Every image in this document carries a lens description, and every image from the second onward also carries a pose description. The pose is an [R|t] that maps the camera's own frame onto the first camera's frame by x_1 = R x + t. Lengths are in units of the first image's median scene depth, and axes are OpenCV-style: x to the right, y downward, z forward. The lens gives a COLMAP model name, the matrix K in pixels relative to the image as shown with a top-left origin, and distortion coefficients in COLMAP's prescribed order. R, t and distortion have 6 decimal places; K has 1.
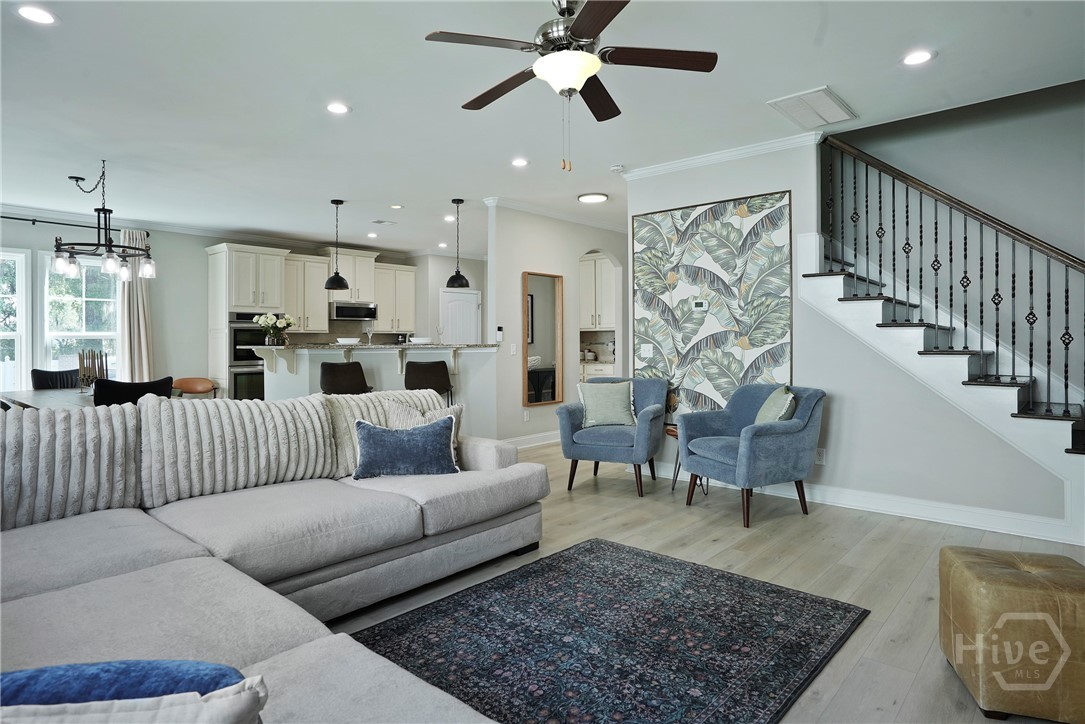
lens RADIAL K [[614.1, 0, 541.2], [0, 614.1, 344.9], [0, 0, 1]] dist [-0.042535, 0.032706]
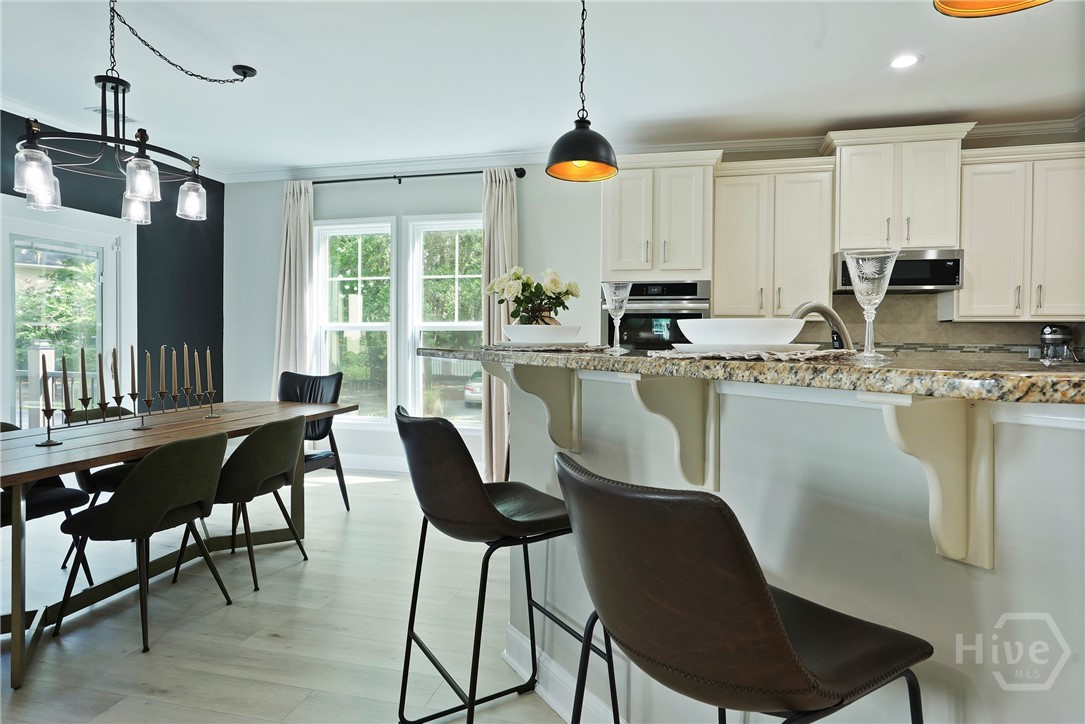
lens RADIAL K [[614.1, 0, 541.2], [0, 614.1, 344.9], [0, 0, 1]] dist [-0.042535, 0.032706]
pose [[0.471225, 0.019707, -0.881793, -0.084821], [-0.016919, 0.999768, 0.013302, -0.007061], [0.881851, 0.008651, 0.471450, 1.143859]]
